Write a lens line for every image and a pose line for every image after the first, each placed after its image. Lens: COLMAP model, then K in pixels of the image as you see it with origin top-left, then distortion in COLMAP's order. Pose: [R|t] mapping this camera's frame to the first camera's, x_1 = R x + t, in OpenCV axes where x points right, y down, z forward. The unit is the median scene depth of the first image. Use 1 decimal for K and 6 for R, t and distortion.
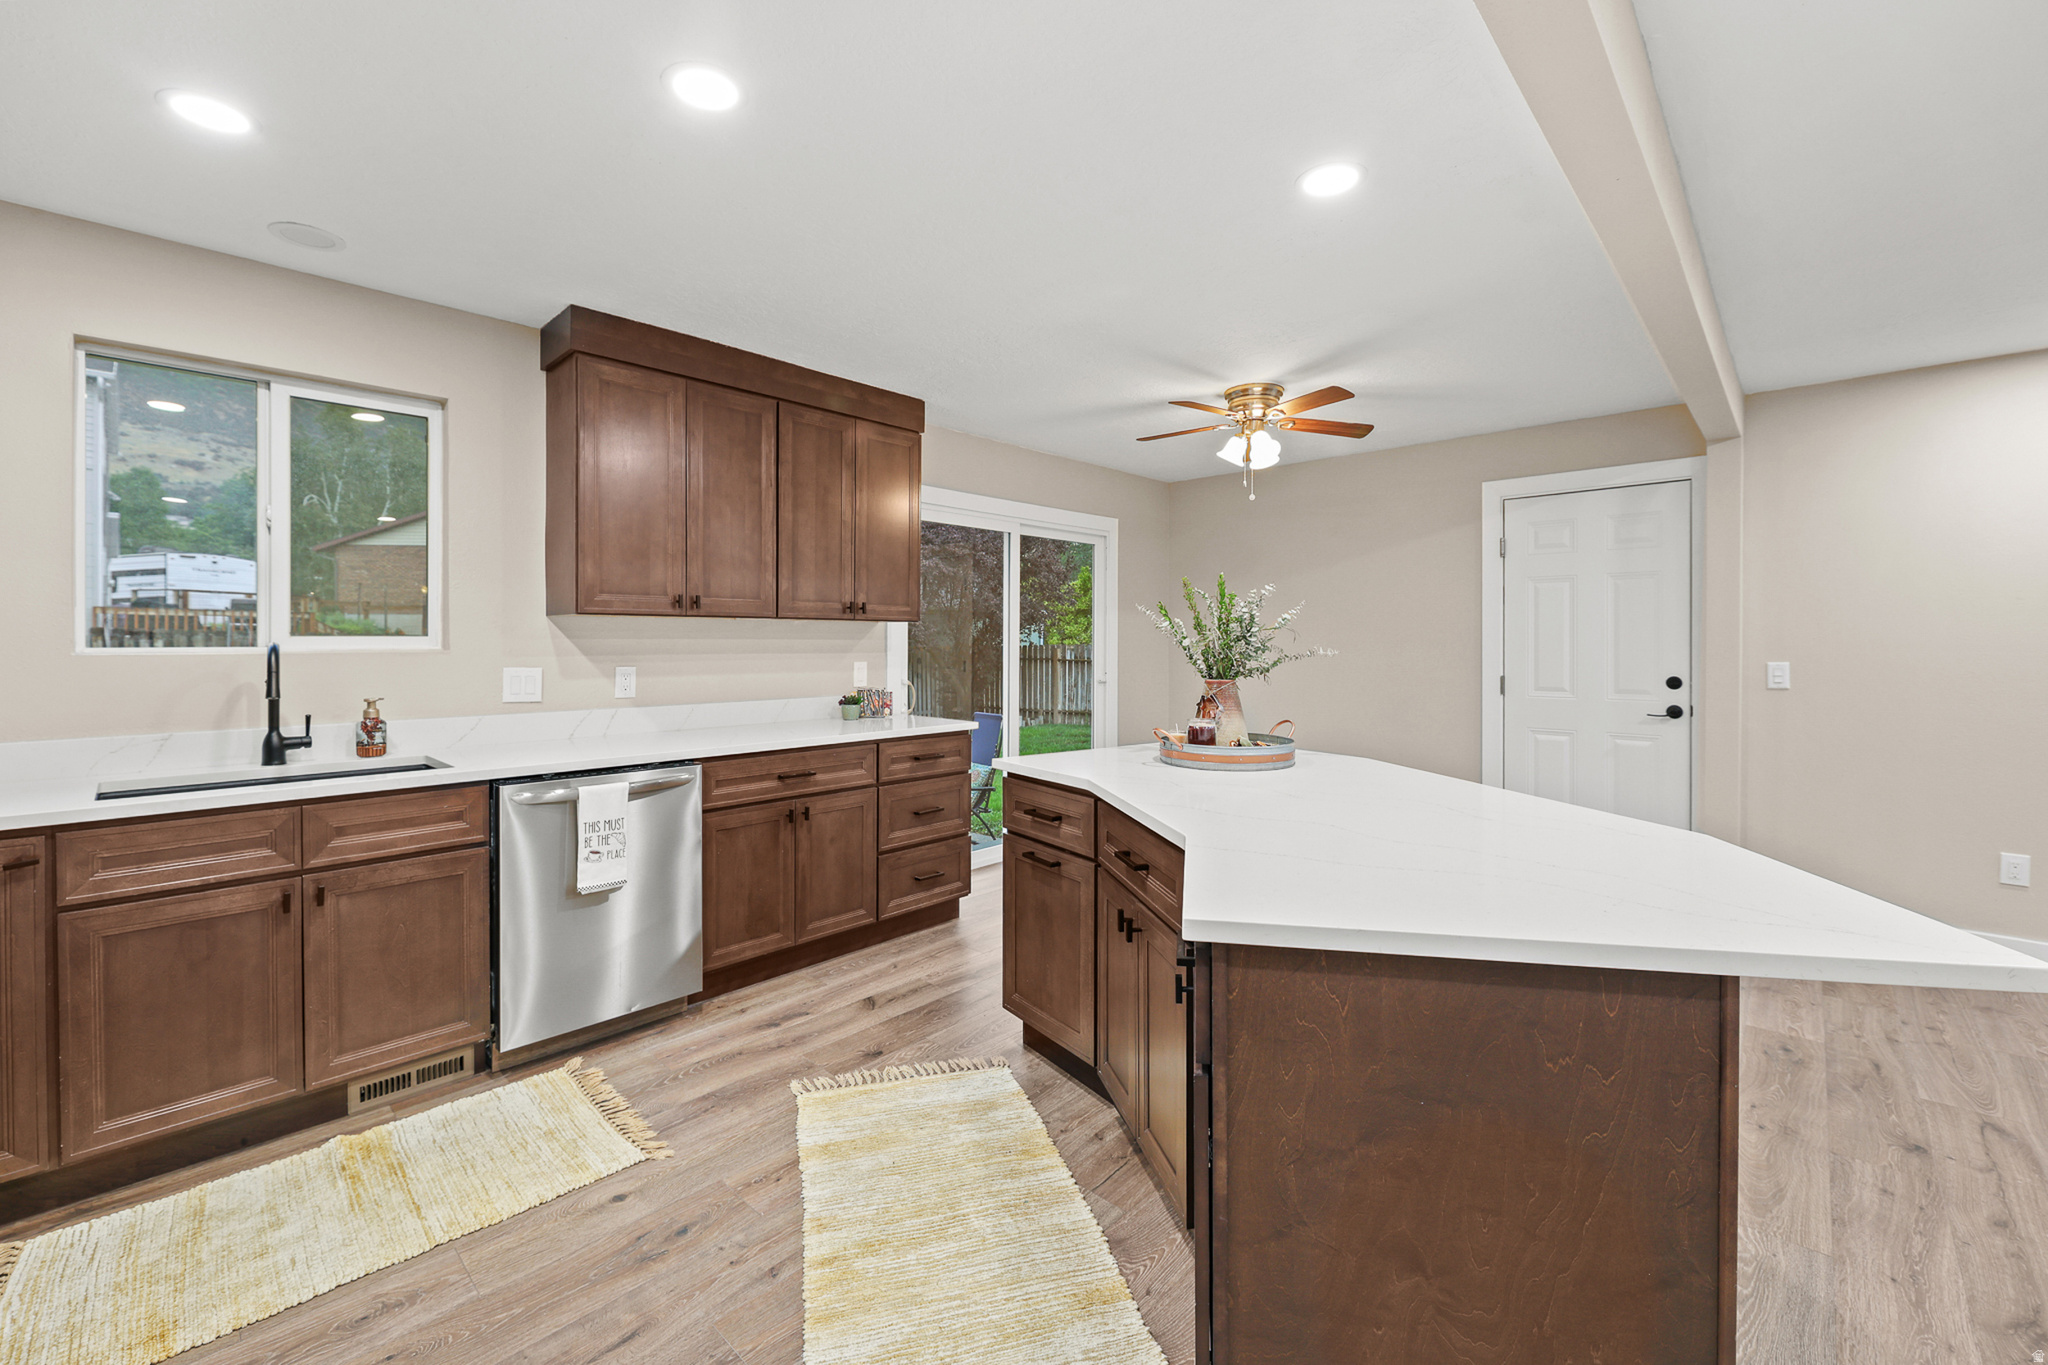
lens RADIAL K [[837.2, 0, 1014.3], [0, 837.2, 646.2], [0, 0, 1]] dist [-0.000080, -0.002941]
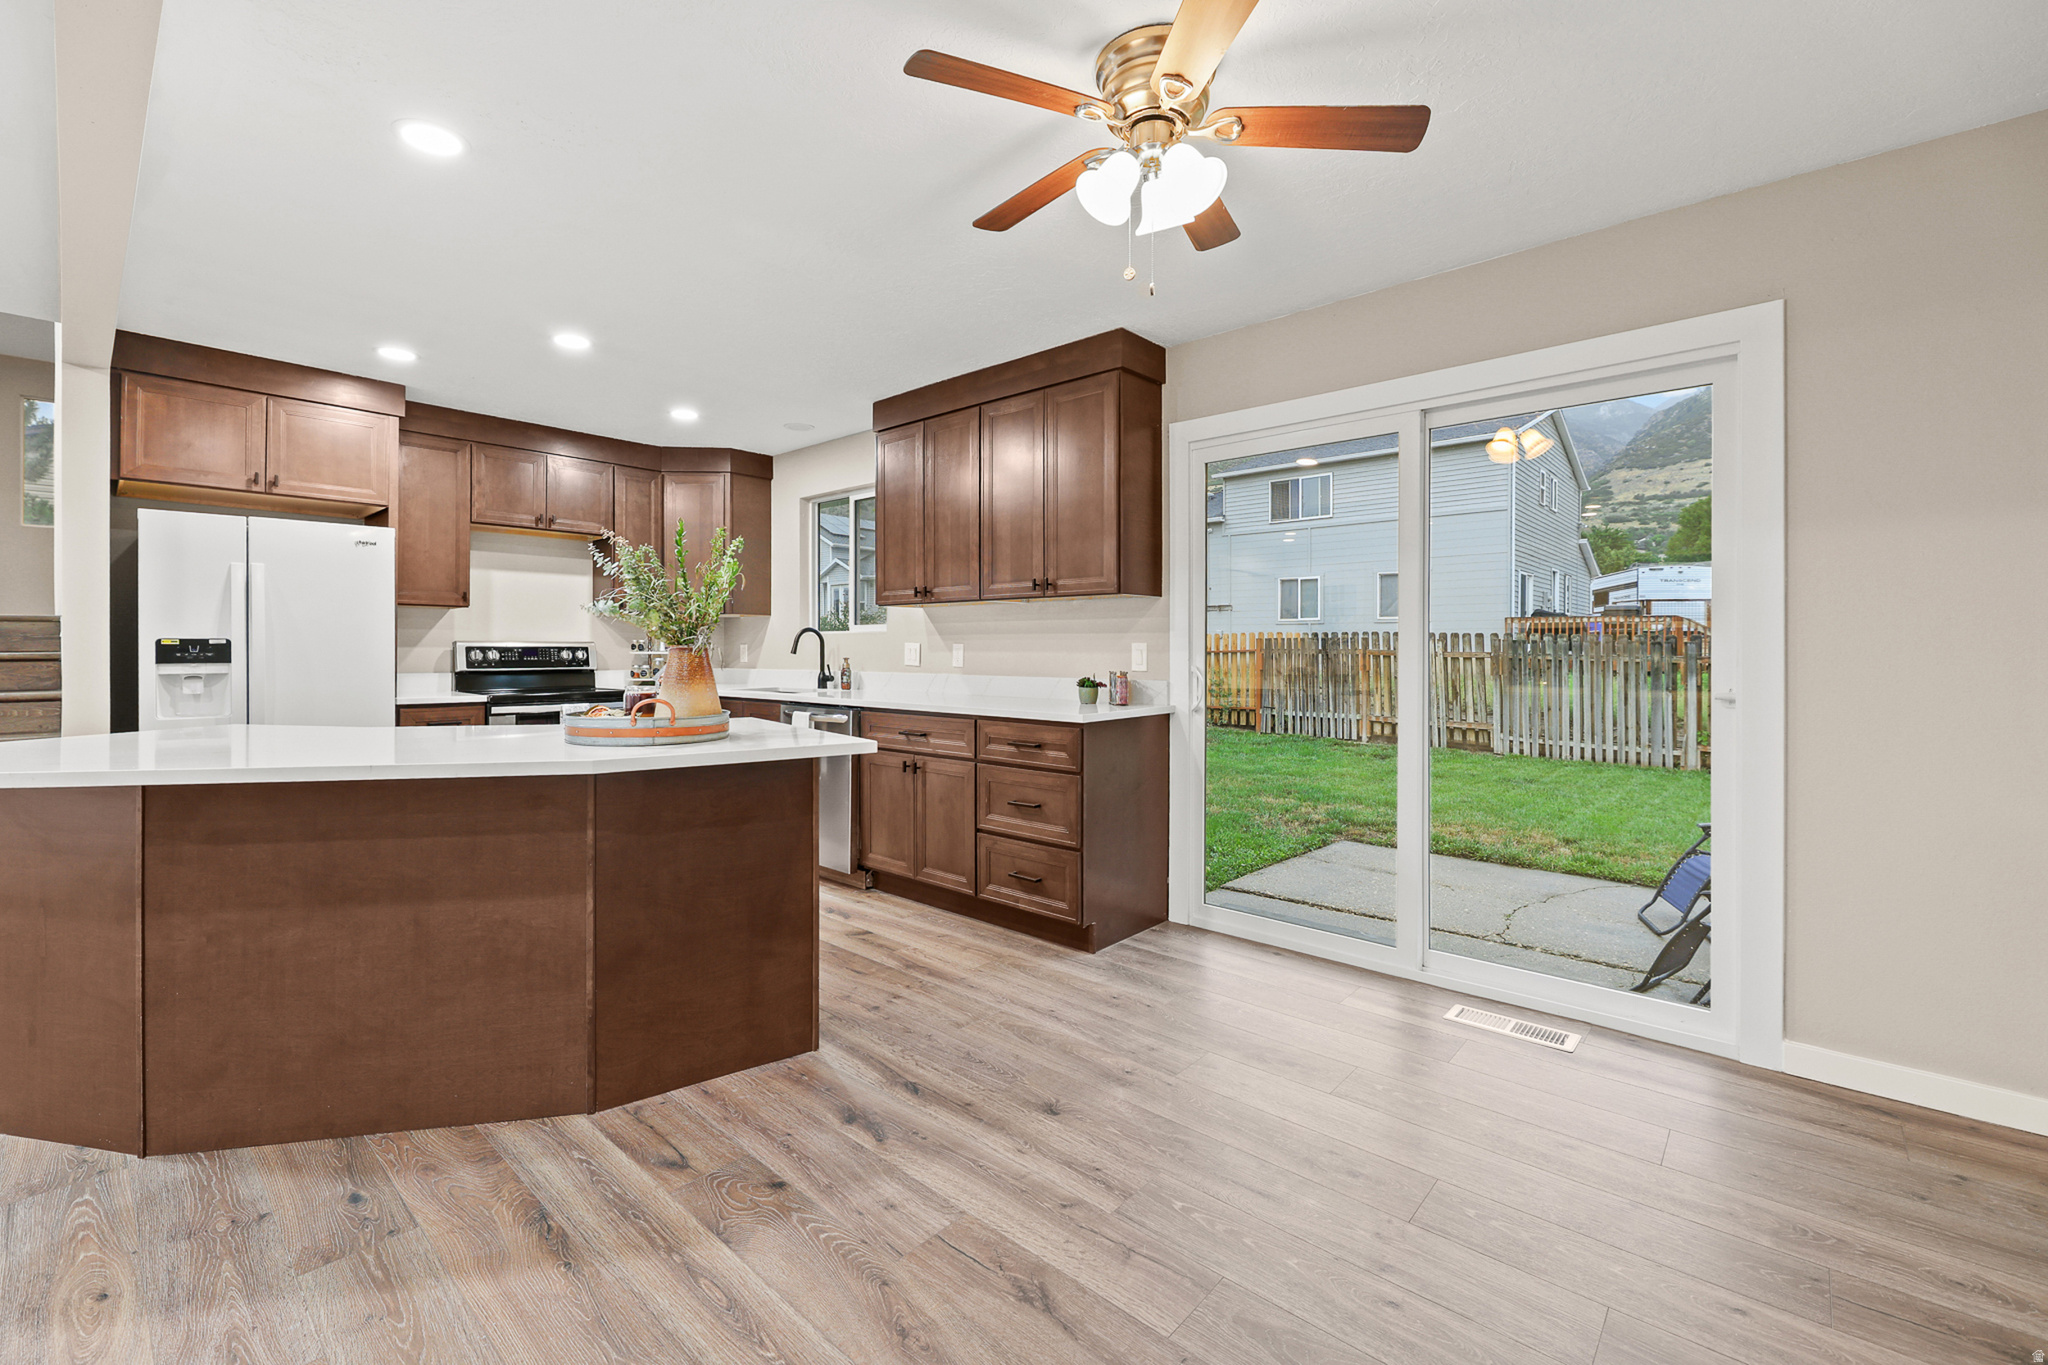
lens RADIAL K [[860.4, 0, 1015.9], [0, 860.4, 650.1], [0, 0, 1]] dist [-0.002627, -0.000689]
pose [[0.024617, 0.000958, -0.999696, 1.054099], [-0.007459, 0.999972, 0.000775, 0.038906], [0.999669, 0.007438, 0.024624, 1.239354]]
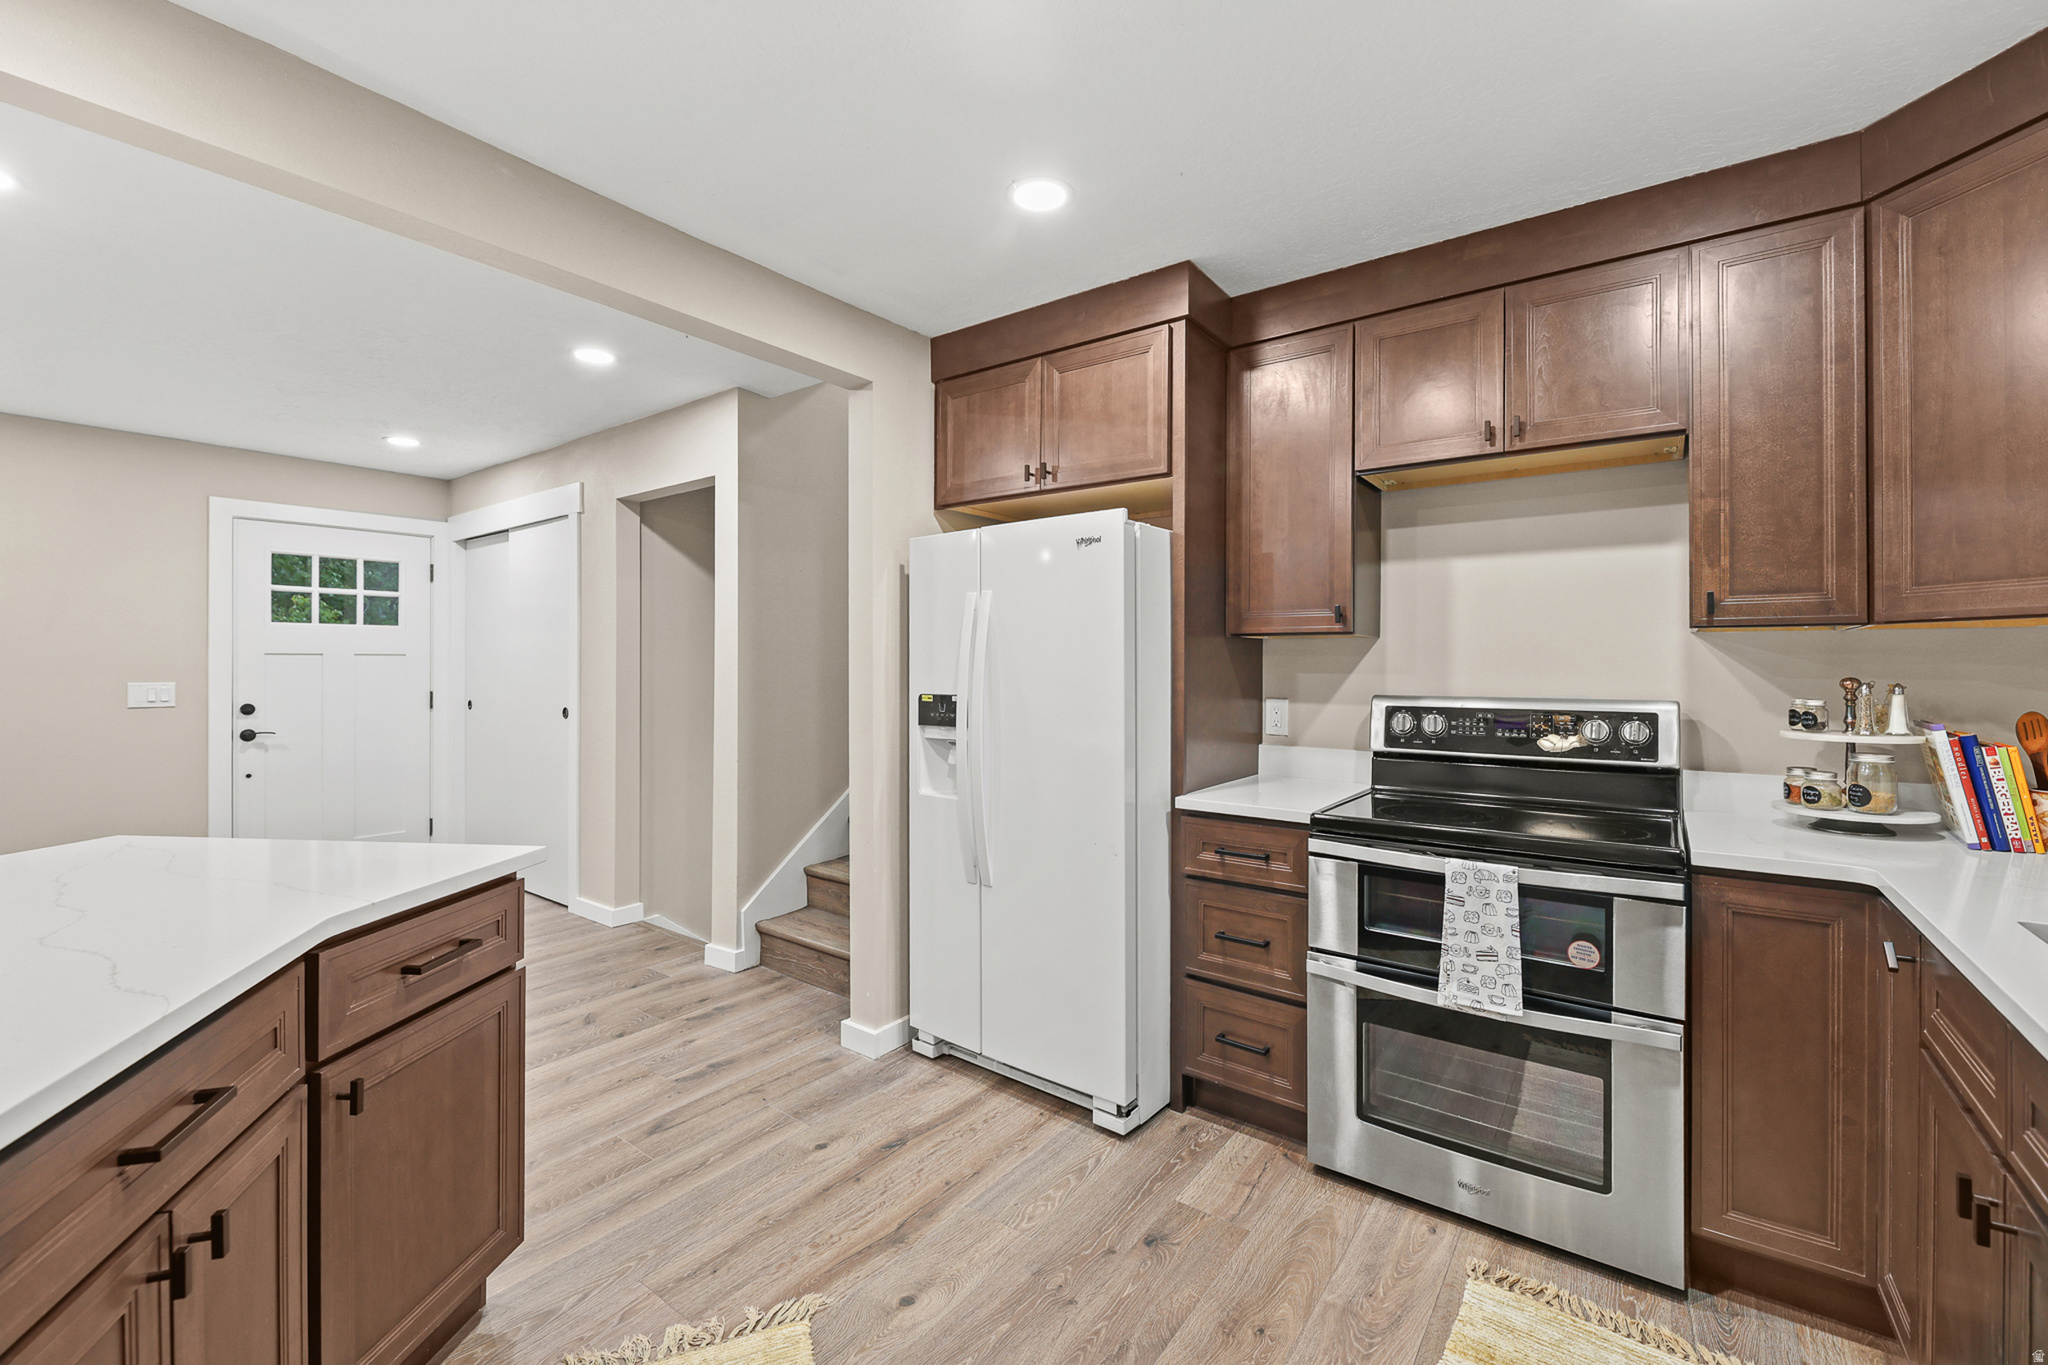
lens RADIAL K [[845.2, 0, 1035.7], [0, 845.2, 664.6], [0, 0, 1]] dist [0.002198, -0.003975]
pose [[-0.992192, -0.002404, -0.124695, -0.195135], [-0.002866, 0.999990, 0.003526, -0.005261], [0.124685, 0.003856, -0.992189, 1.042412]]
